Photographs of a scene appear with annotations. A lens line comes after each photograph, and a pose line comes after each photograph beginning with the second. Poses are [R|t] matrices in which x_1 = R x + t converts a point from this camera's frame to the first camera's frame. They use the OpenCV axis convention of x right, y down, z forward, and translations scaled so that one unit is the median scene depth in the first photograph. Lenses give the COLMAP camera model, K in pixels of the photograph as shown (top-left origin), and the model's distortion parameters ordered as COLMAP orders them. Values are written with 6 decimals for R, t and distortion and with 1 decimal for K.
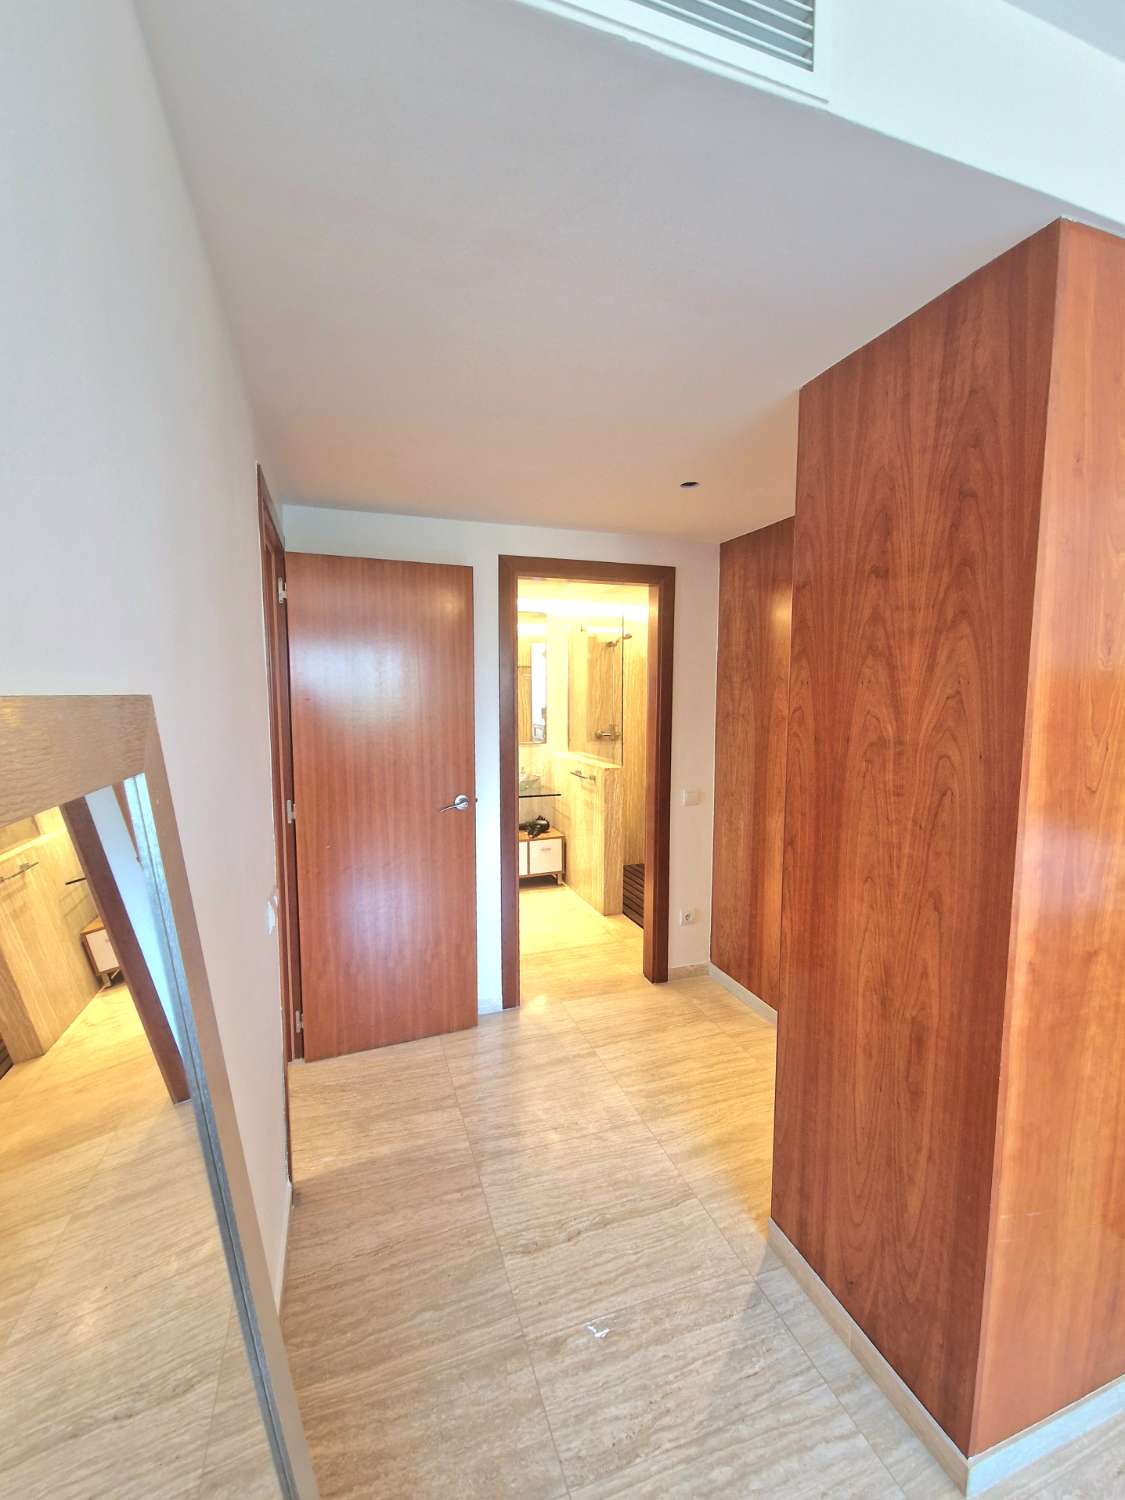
lens RADIAL K [[634.9, 0, 564.3], [0, 634.9, 752.5], [0, 0, 1]] dist [0.001491, -0.000361]
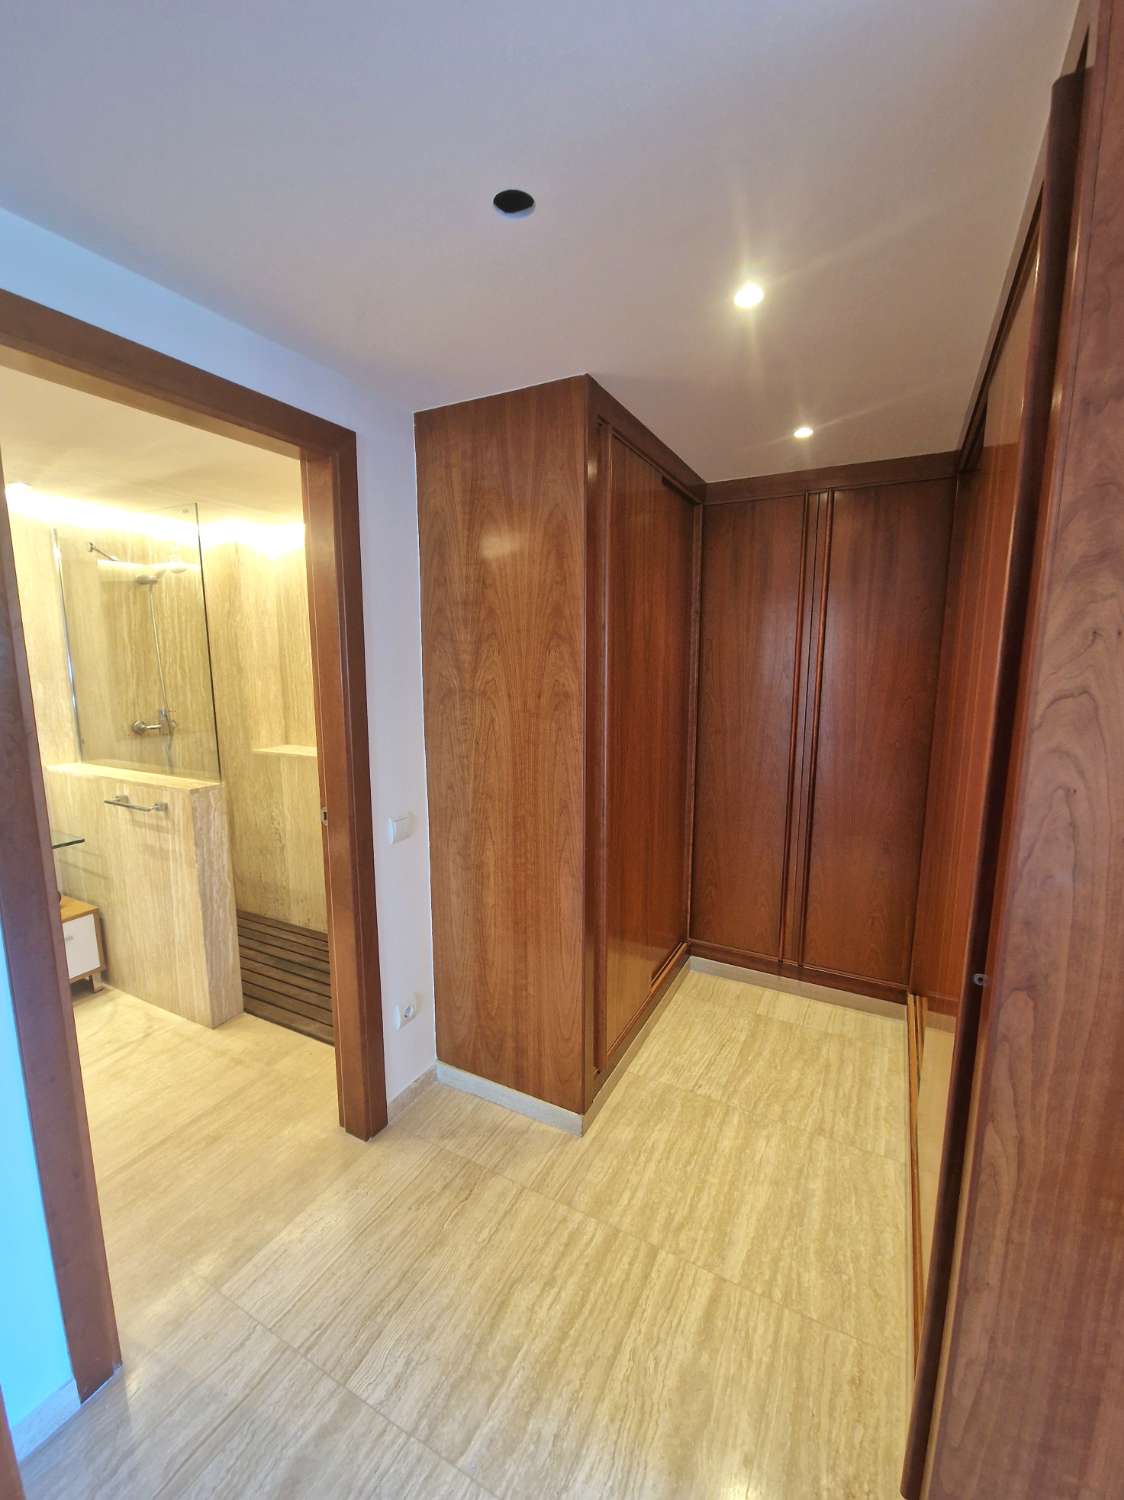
lens RADIAL K [[618.1, 0, 562.0], [0, 618.1, 750.0], [0, 0, 1]] dist [0.012307, -0.010112]
pose [[0.732645, -0.105415, 0.672398, -0.084819], [0.069565, 0.994357, 0.080091, -0.043077], [-0.677046, -0.011903, 0.735844, 0.450062]]
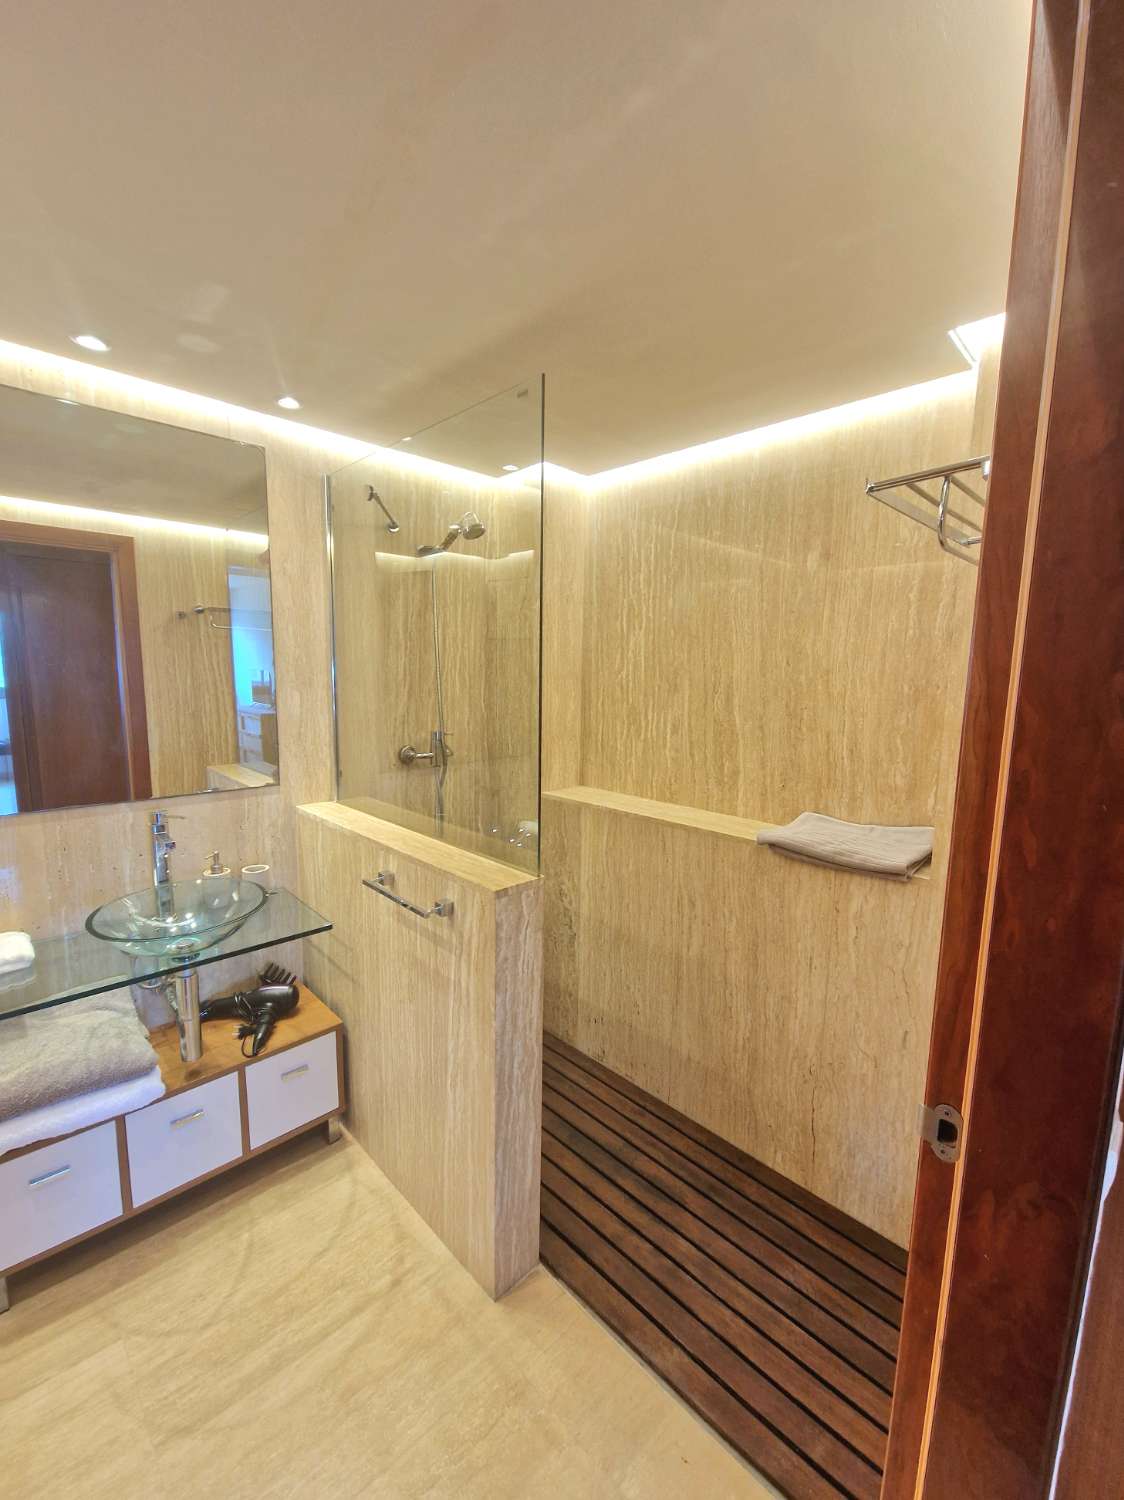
lens RADIAL K [[625.8, 0, 565.6], [0, 625.8, 749.6], [0, 0, 1]] dist [0.006172, -0.007922]
pose [[0.908779, -0.040771, 0.415281, -0.044329], [0.025948, 0.998811, 0.041276, -0.077563], [-0.416470, -0.026735, 0.908756, 0.897978]]
